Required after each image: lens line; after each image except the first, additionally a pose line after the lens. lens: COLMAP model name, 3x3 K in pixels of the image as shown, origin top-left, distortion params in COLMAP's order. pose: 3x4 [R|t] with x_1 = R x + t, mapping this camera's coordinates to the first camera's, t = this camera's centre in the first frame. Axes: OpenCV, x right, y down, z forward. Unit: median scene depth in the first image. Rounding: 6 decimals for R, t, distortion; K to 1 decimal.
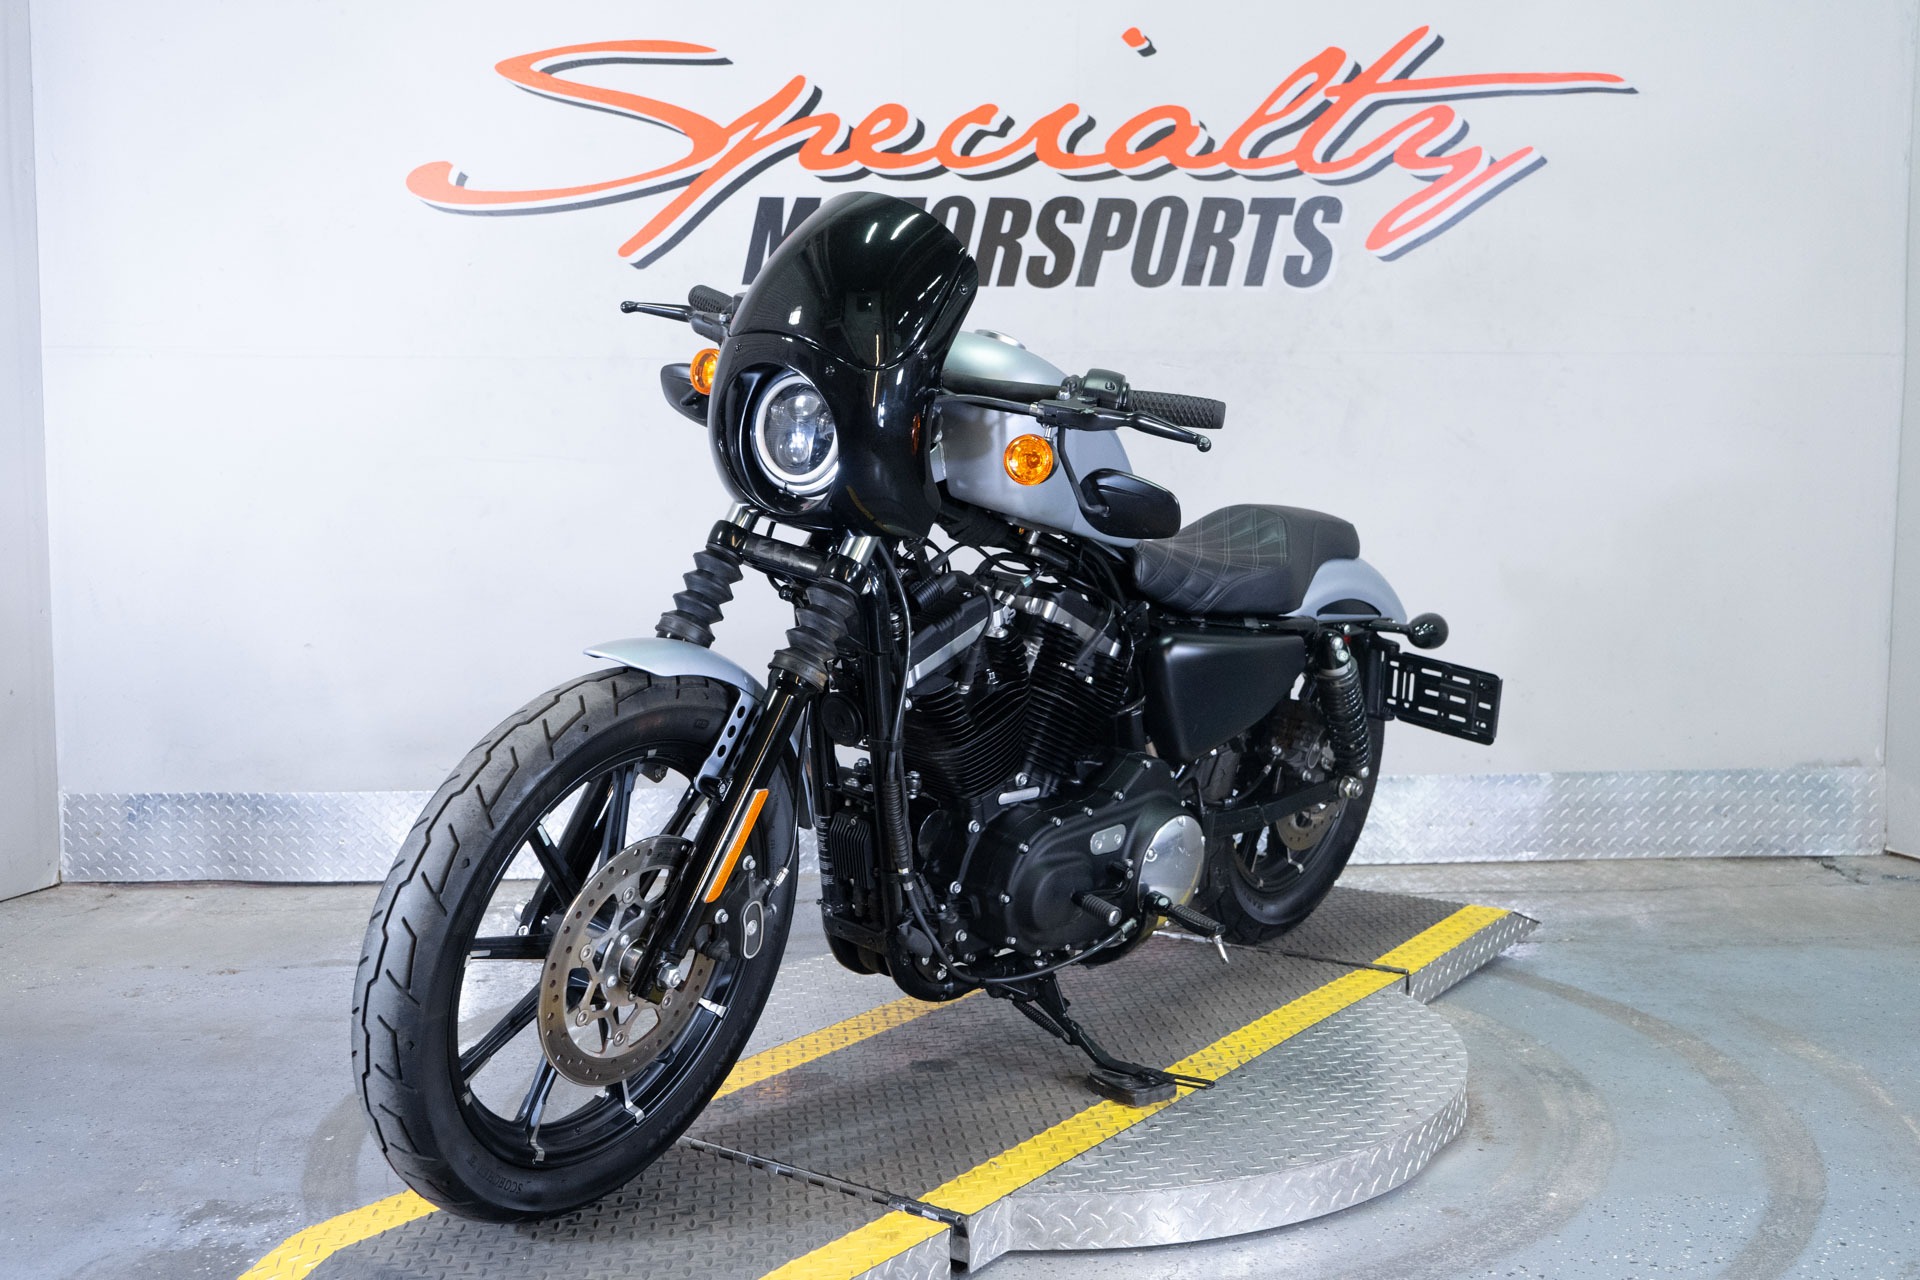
lens RADIAL K [[1928.5, 0, 960.0], [0, 1928.5, 640.0], [0, 0, 1]] dist [0.003340, 0.015149]
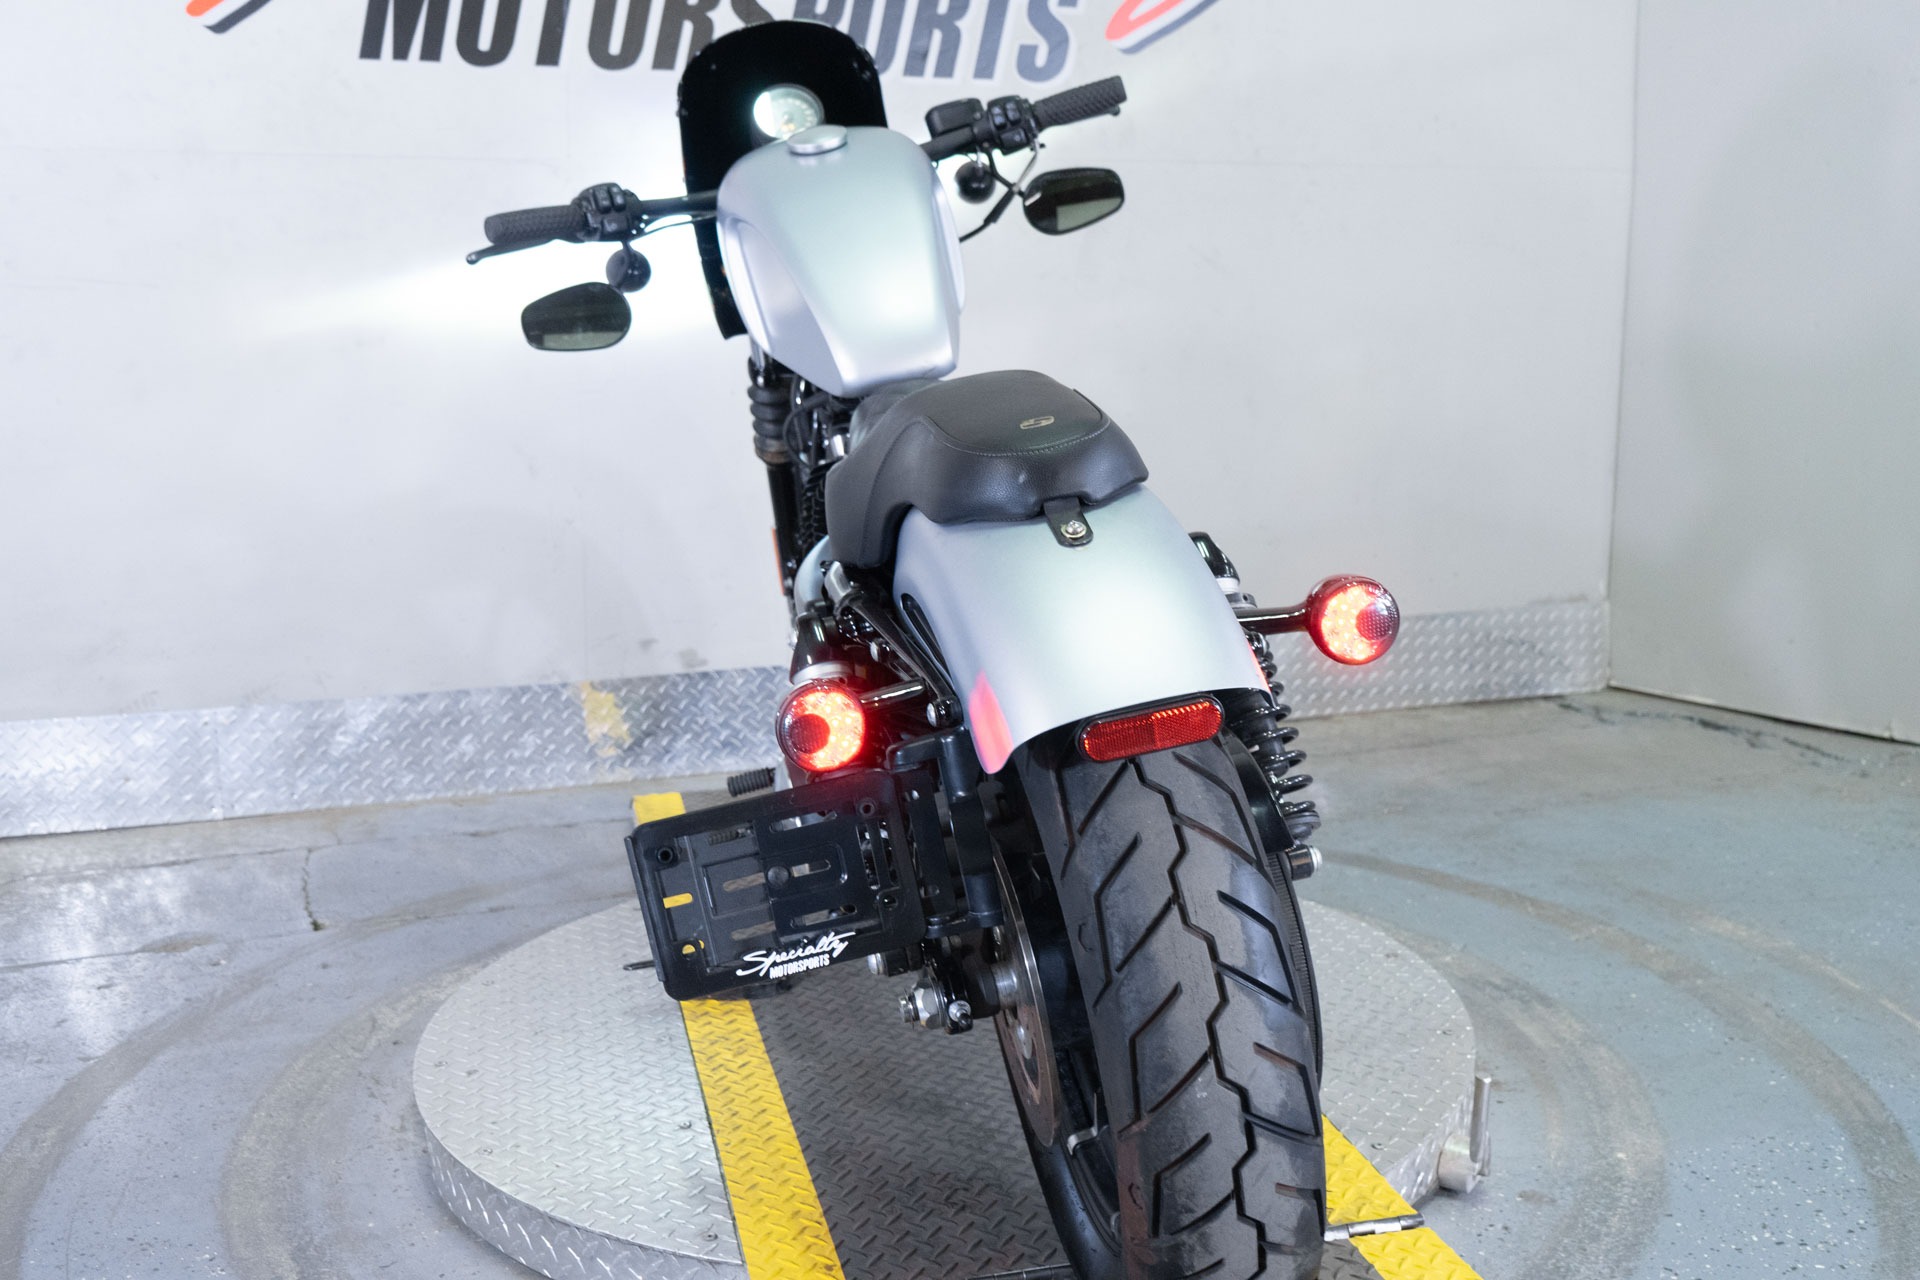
lens RADIAL K [[1884.5, 0, 960.3], [0, 1884.5, 631.7], [0, 0, 1]] dist [0.010720, 0.006136]
pose [[0.959491, -0.053479, 0.276619, -0.104009], [0.031522, 0.996032, 0.083226, -0.008704], [-0.279972, -0.071135, 0.957369, 0.182051]]
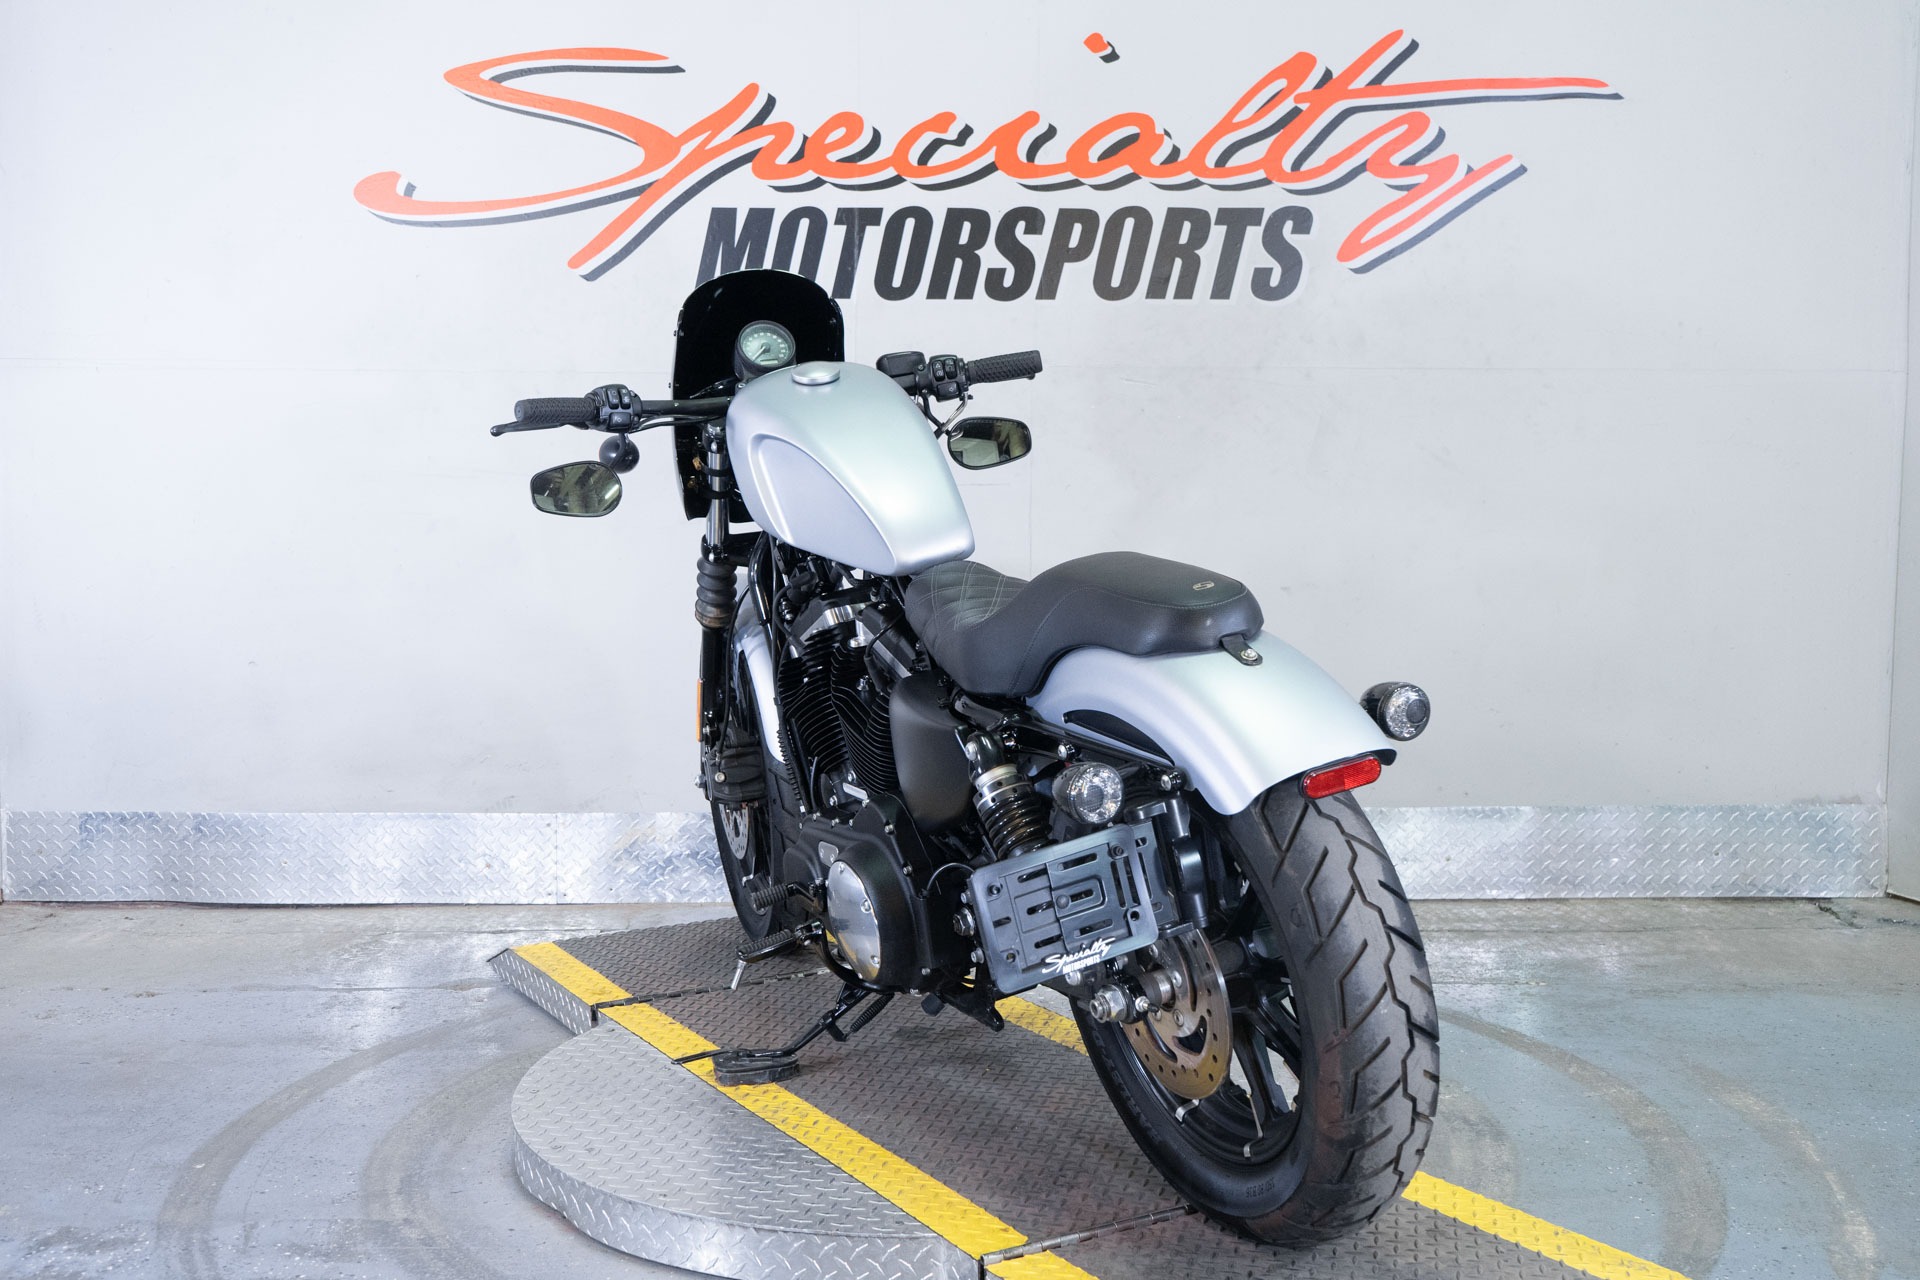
lens RADIAL K [[1996.2, 0, 960.0], [0, 1996.2, 640.0], [0, 0, 1]] dist [0.010307, 0.002436]
pose [[0.999178, 0.007908, -0.039758, 0.063615], [-0.008333, 0.999910, -0.010545, -0.001190], [0.039671, 0.010867, 0.999154, -0.002675]]
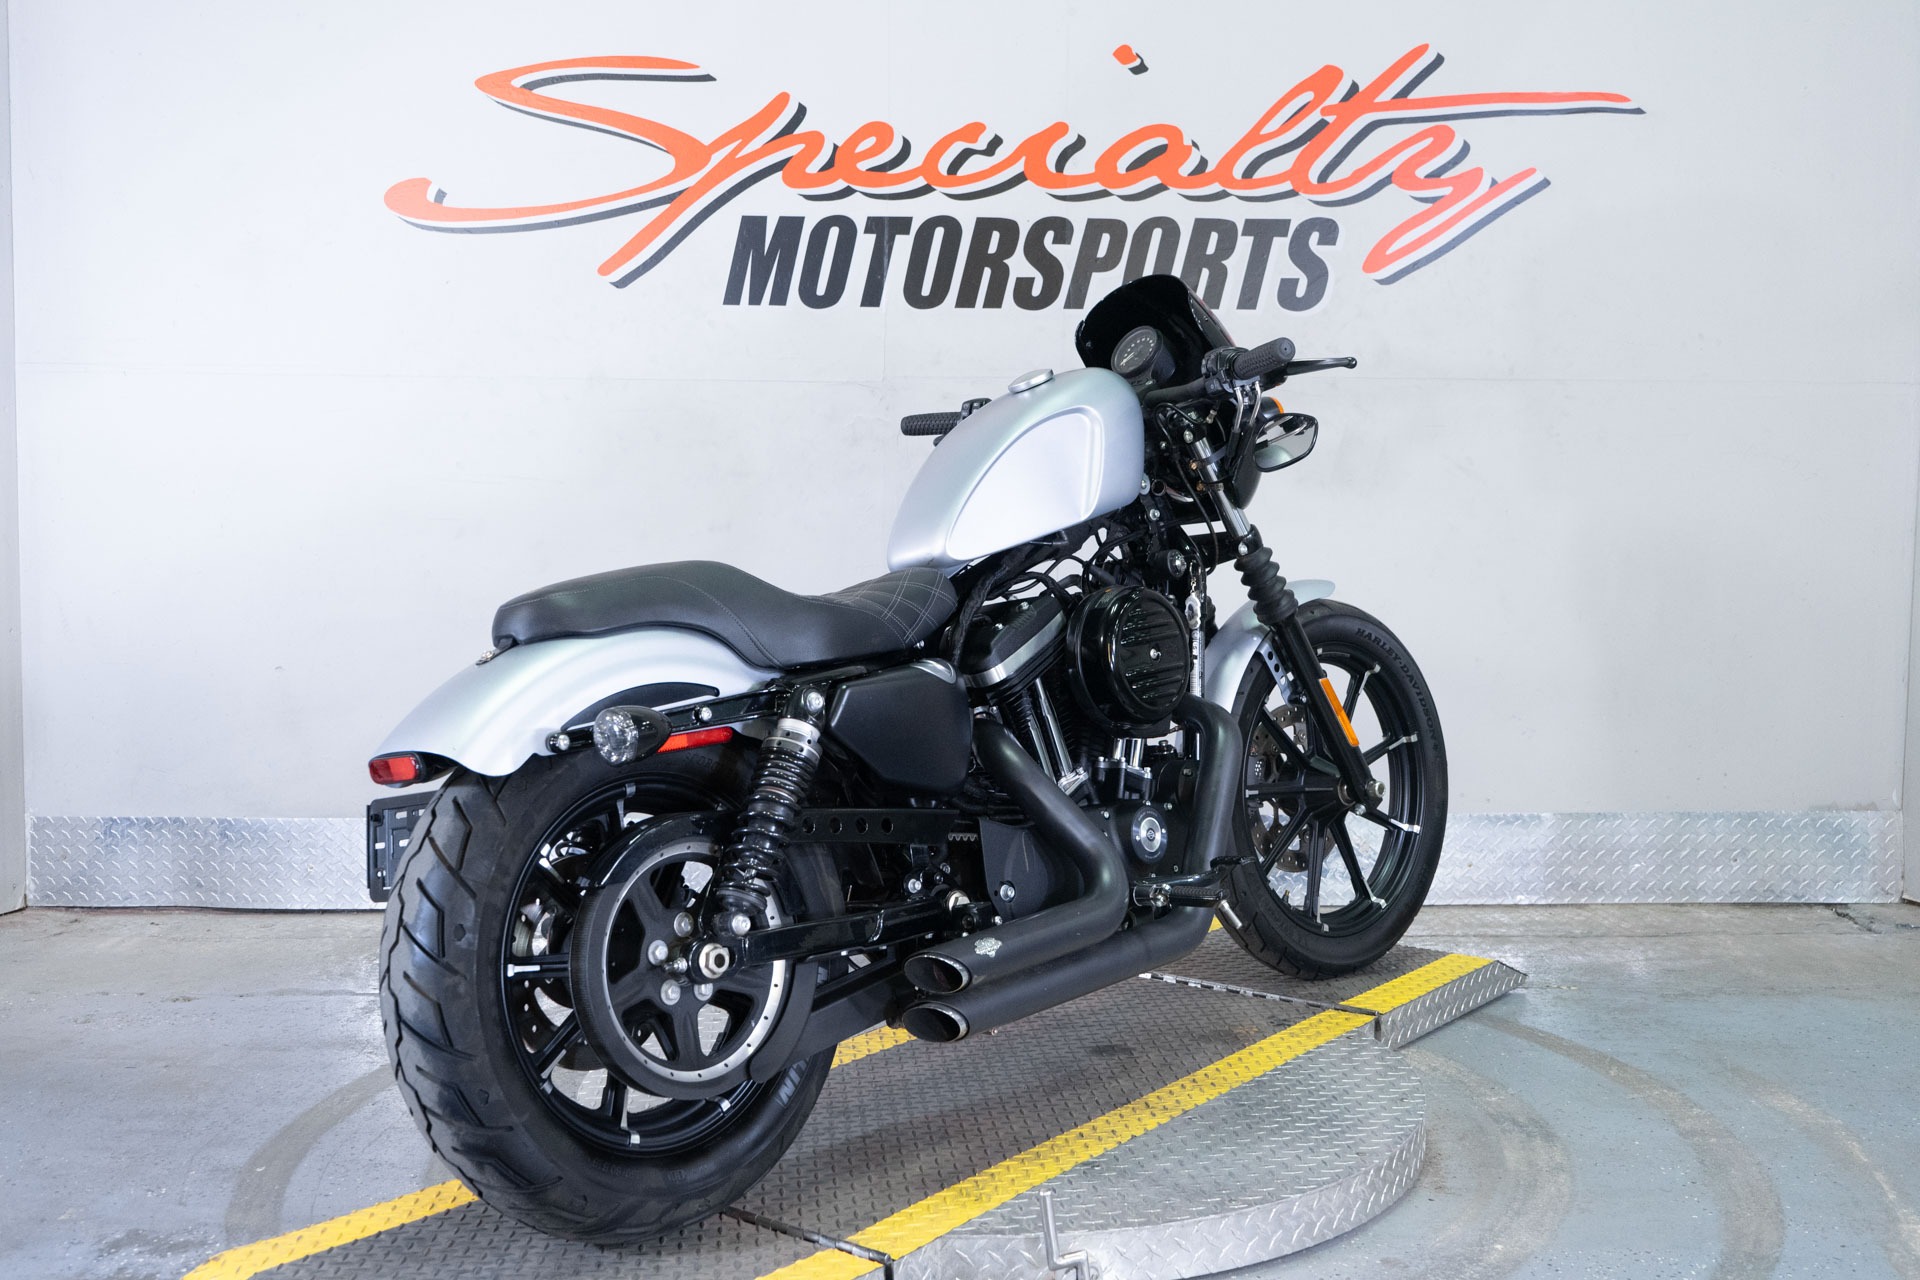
lens RADIAL K [[1996.2, 0, 960.0], [0, 1996.2, 640.0], [0, 0, 1]] dist [0.010307, 0.002436]
pose [[0.999664, 0.010084, -0.023878, 0.033418], [-0.010439, 0.999836, -0.014798, -0.000041], [0.023725, 0.015042, 0.999605, -0.009395]]
